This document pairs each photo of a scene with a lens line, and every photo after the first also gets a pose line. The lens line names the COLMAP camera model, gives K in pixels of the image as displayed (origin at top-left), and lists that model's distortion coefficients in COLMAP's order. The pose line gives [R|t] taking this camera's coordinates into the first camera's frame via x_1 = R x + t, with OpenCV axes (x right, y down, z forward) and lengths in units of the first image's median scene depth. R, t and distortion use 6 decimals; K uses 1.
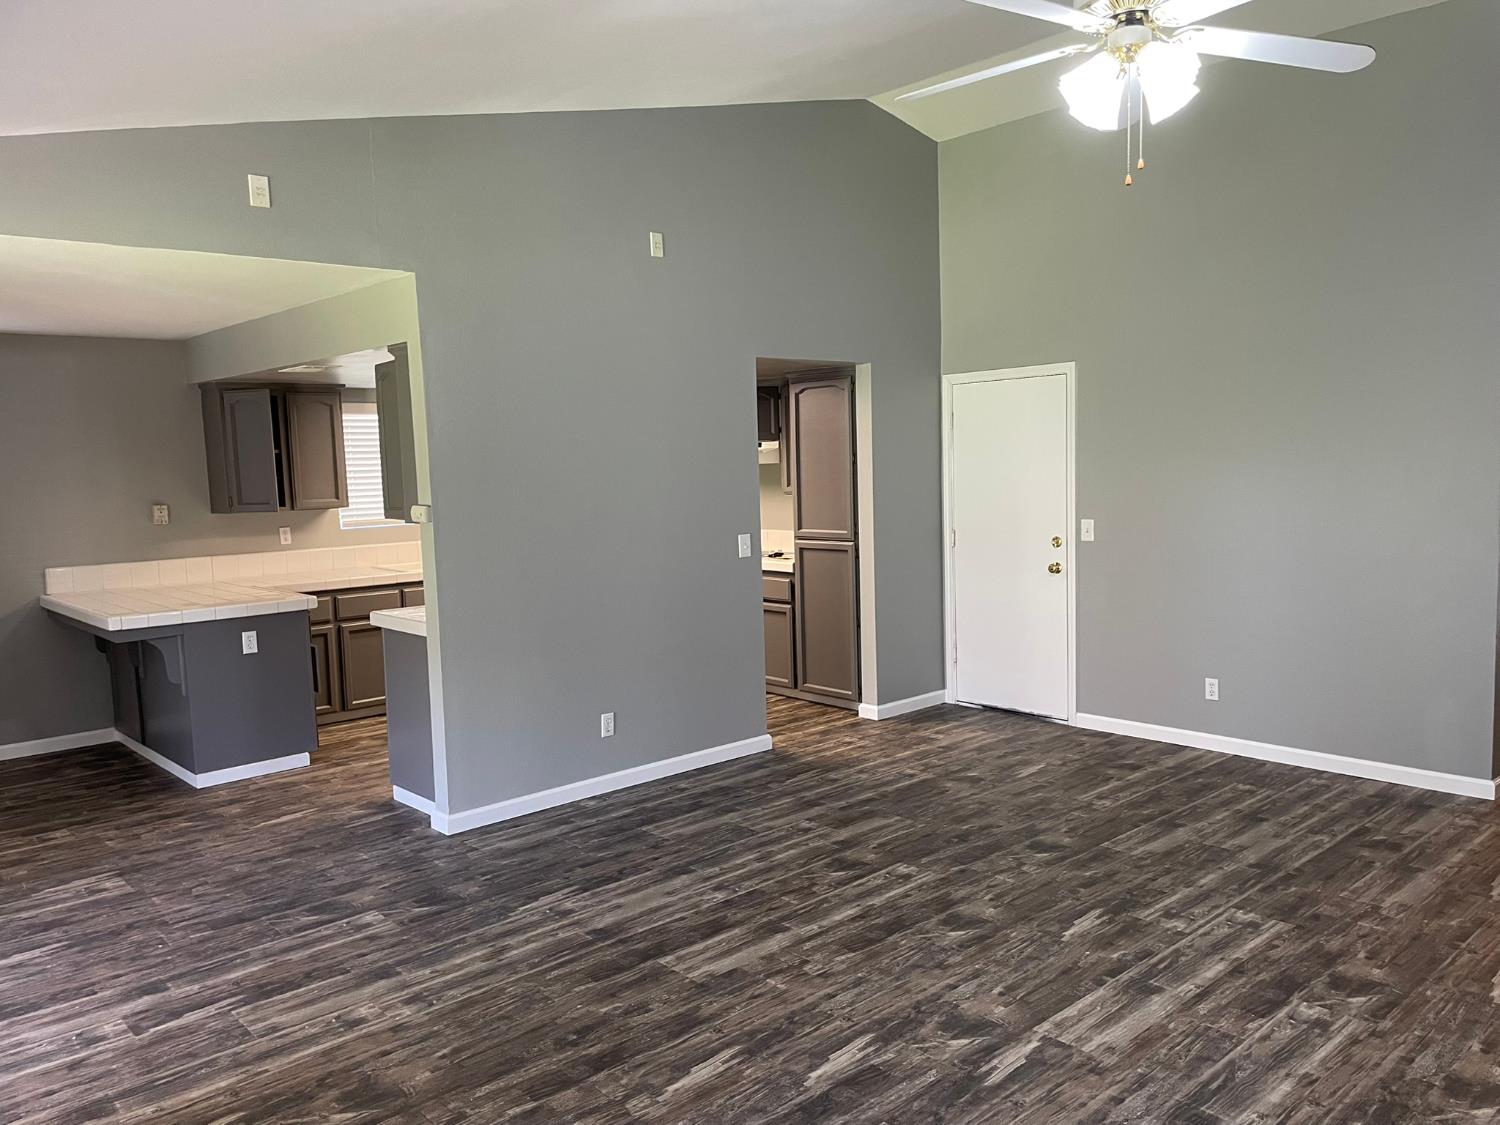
lens RADIAL K [[1144.4, 0, 752.2], [0, 1144.4, 565.5], [0, 0, 1]] dist [0.075026, -0.086518]
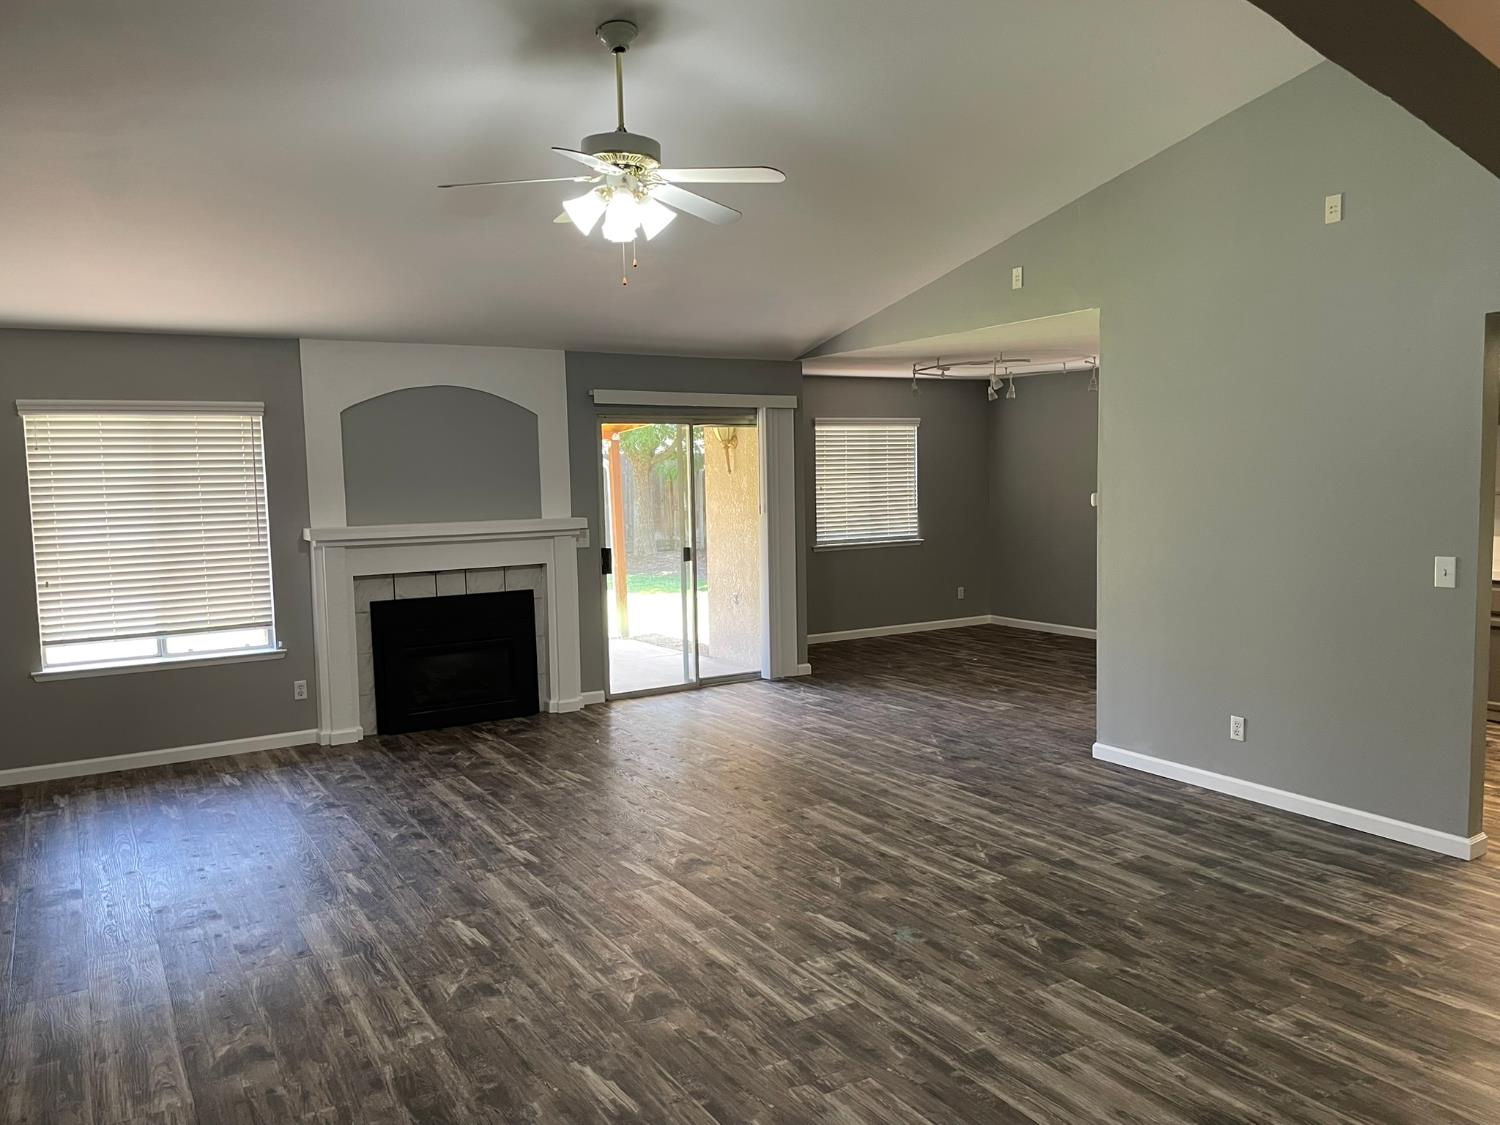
lens RADIAL K [[1144.4, 0, 751.9], [0, 1144.4, 558.4], [0, 0, 1]] dist [0.075026, -0.086518]
pose [[-0.200090, 0.109348, -0.973656, 1.071954], [-0.072293, 0.989396, 0.125972, -0.116389], [0.977107, 0.095594, -0.190063, 0.923272]]
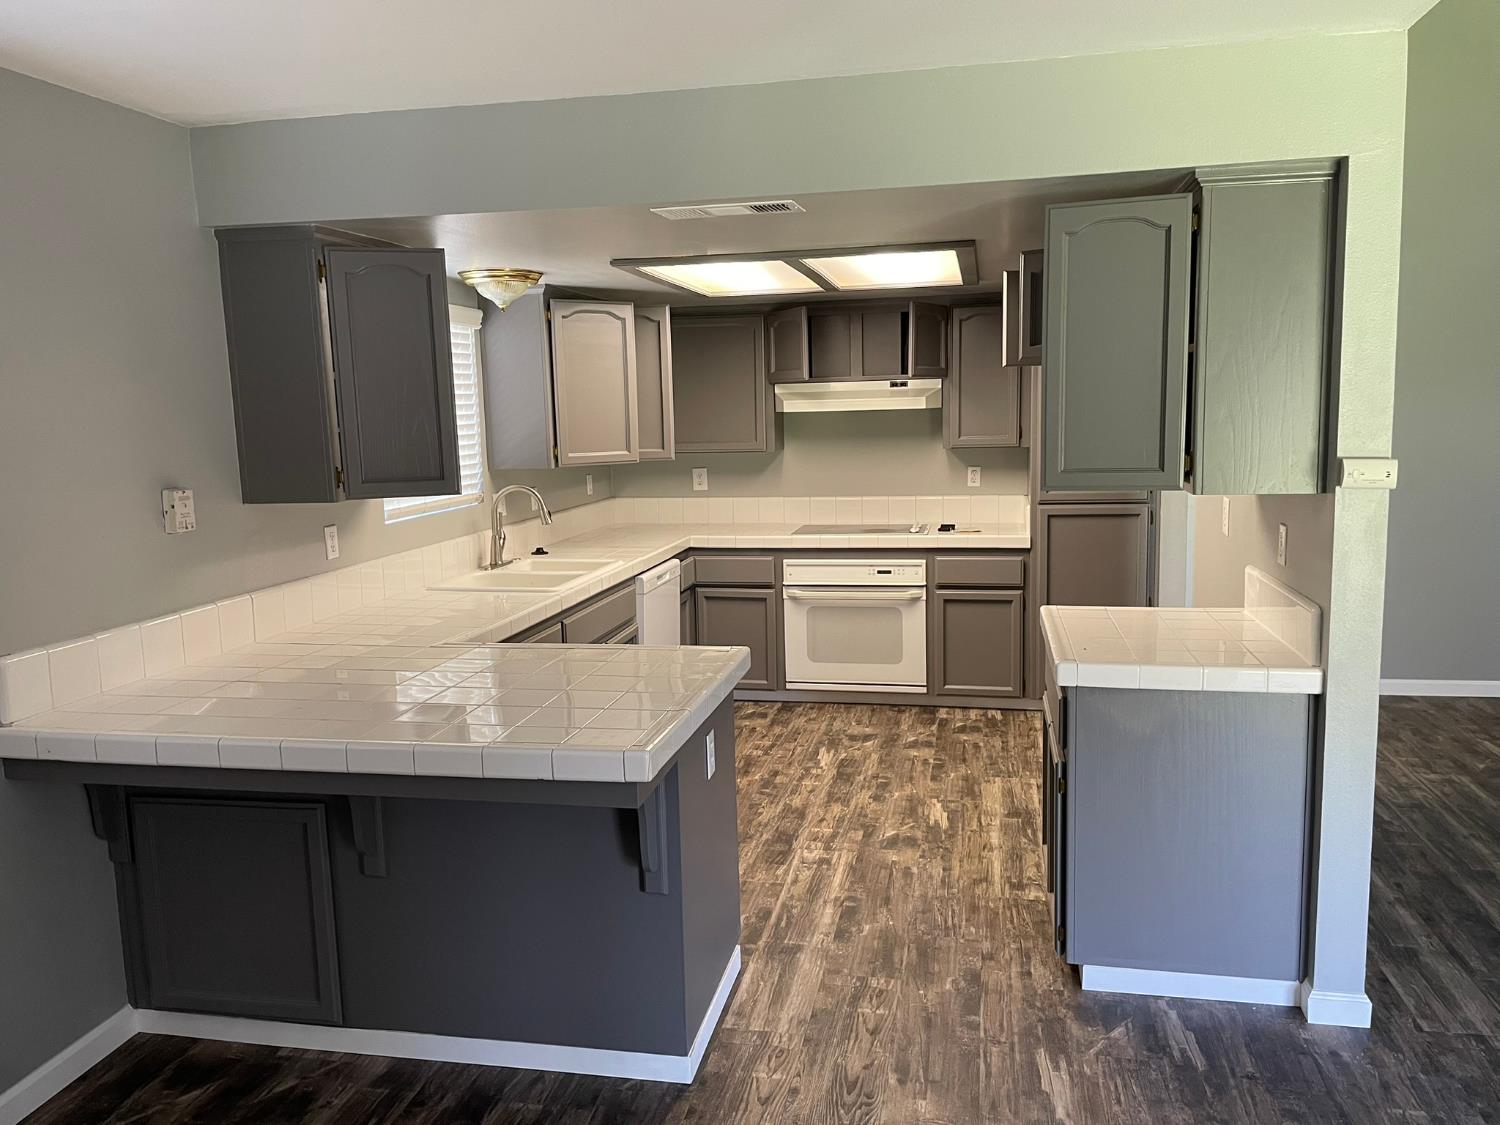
lens RADIAL K [[1144.4, 0, 751.4], [0, 1144.4, 552.9], [0, 0, 1]] dist [0.075026, -0.086518]
pose [[0.811254, -0.068302, 0.580691, -0.896932], [0.061128, 0.997619, 0.031942, -0.042489], [-0.581490, 0.009583, 0.813497, 0.760257]]
